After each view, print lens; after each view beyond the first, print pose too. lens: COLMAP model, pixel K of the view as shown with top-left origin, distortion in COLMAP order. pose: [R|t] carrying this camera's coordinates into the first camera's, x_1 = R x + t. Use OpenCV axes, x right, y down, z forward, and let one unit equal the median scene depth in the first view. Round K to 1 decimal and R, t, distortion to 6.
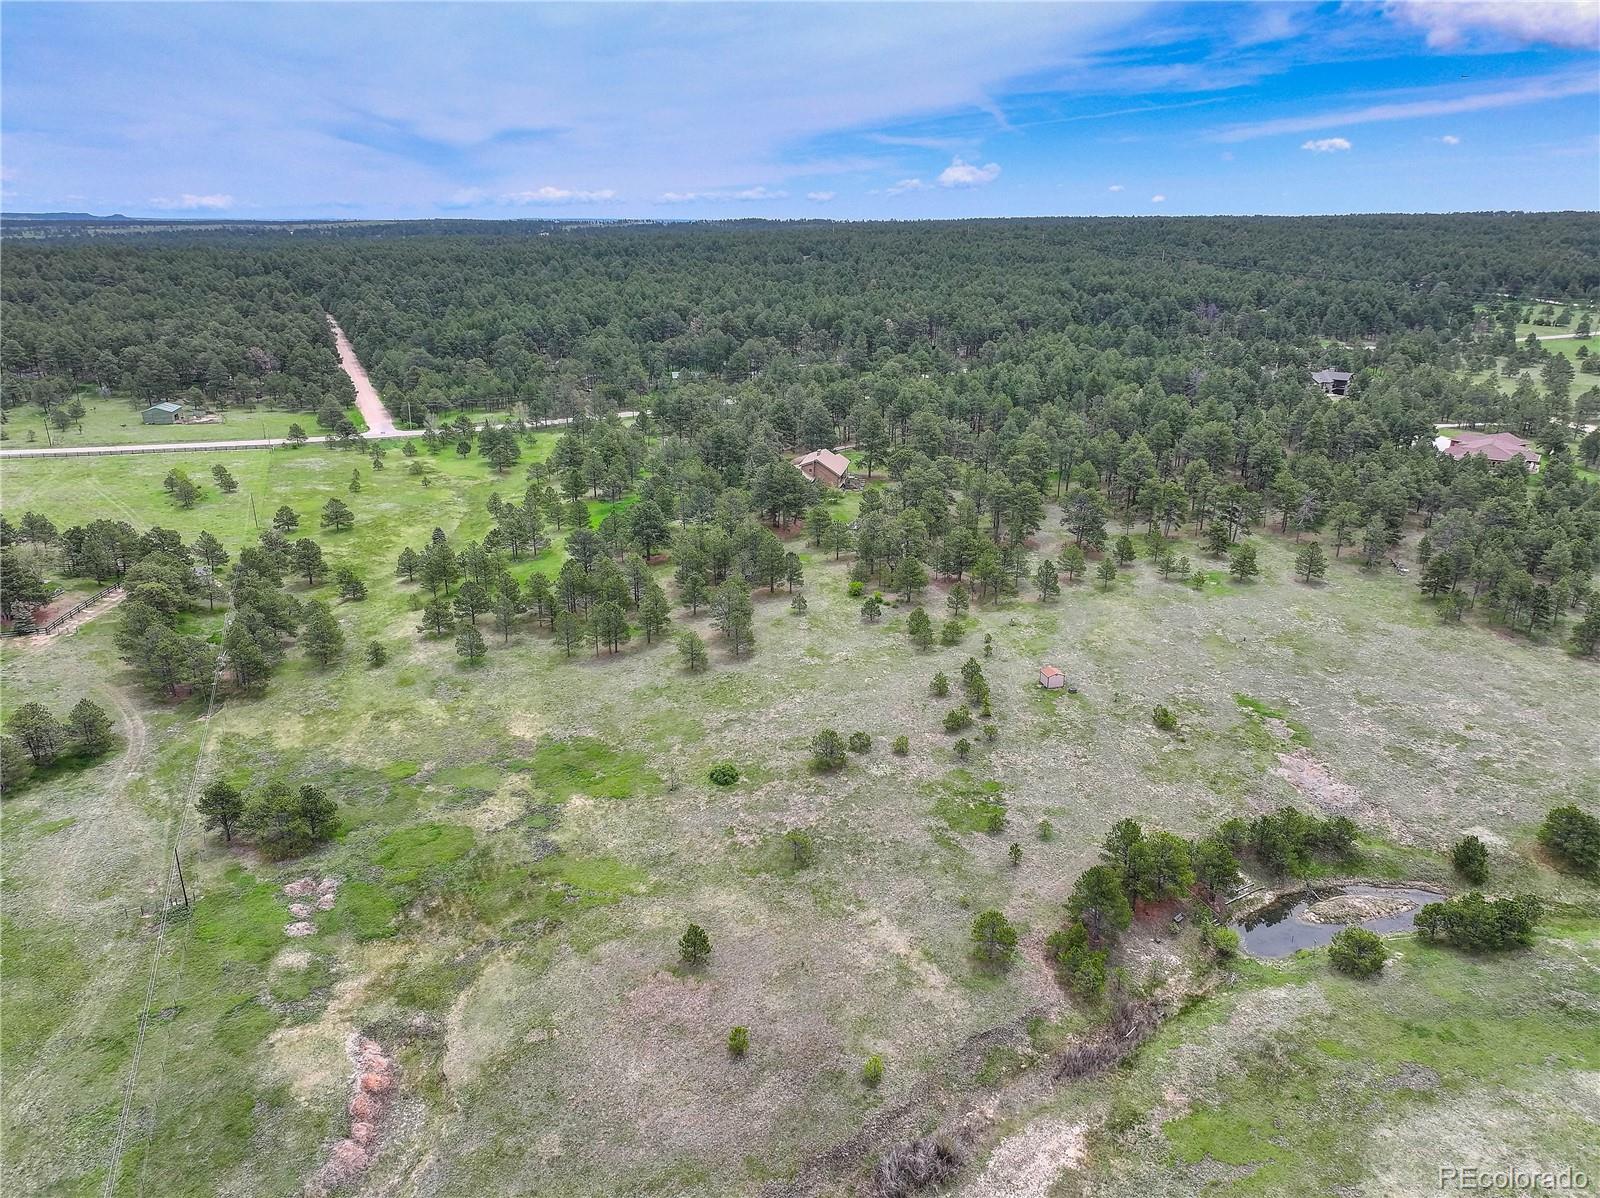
lens RADIAL K [[1120.0, 0, 796.7], [0, 1120.0, 602.2], [0, 0, 1]] dist [0.024241, 0.005323]
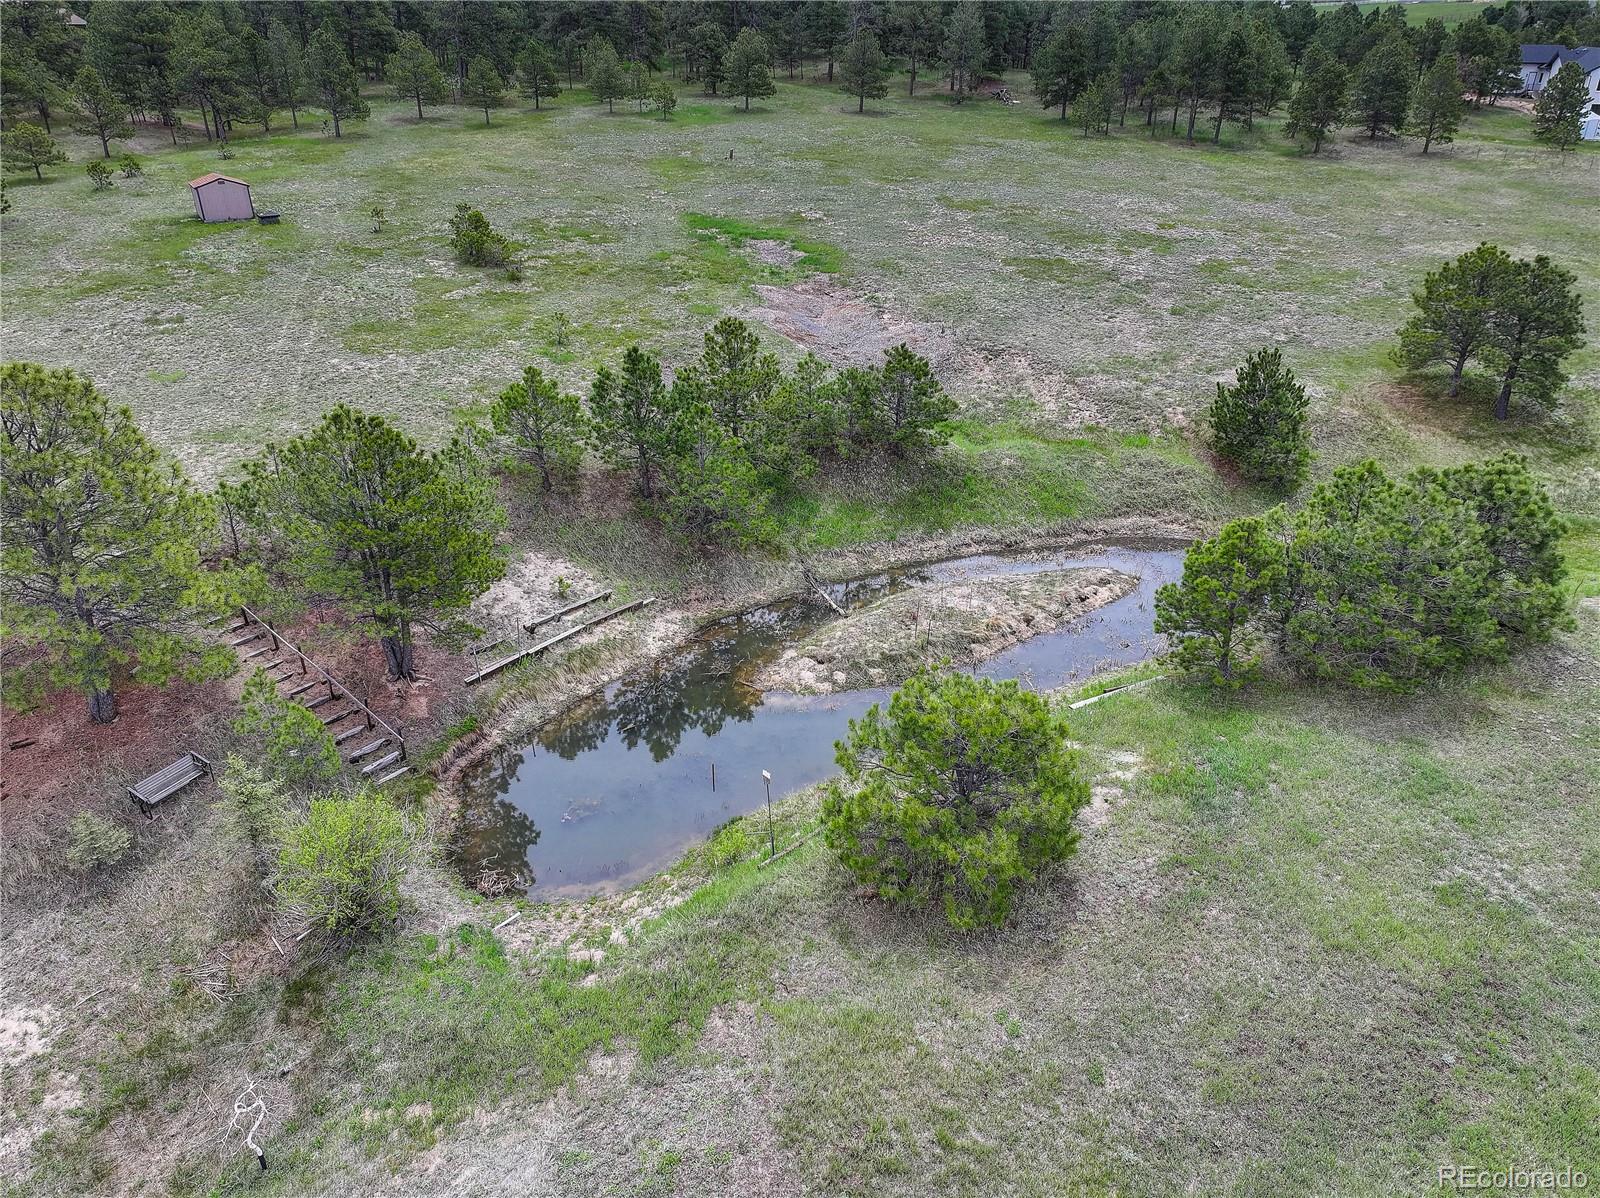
lens RADIAL K [[1120.0, 0, 802.1], [0, 1120.0, 597.7], [0, 0, 1]] dist [0.024241, 0.005323]
pose [[0.947335, -0.145147, 0.285464, 0.363990], [0.106861, 0.983573, 0.145481, 0.211687], [-0.301891, -0.107314, 0.947283, 0.715804]]
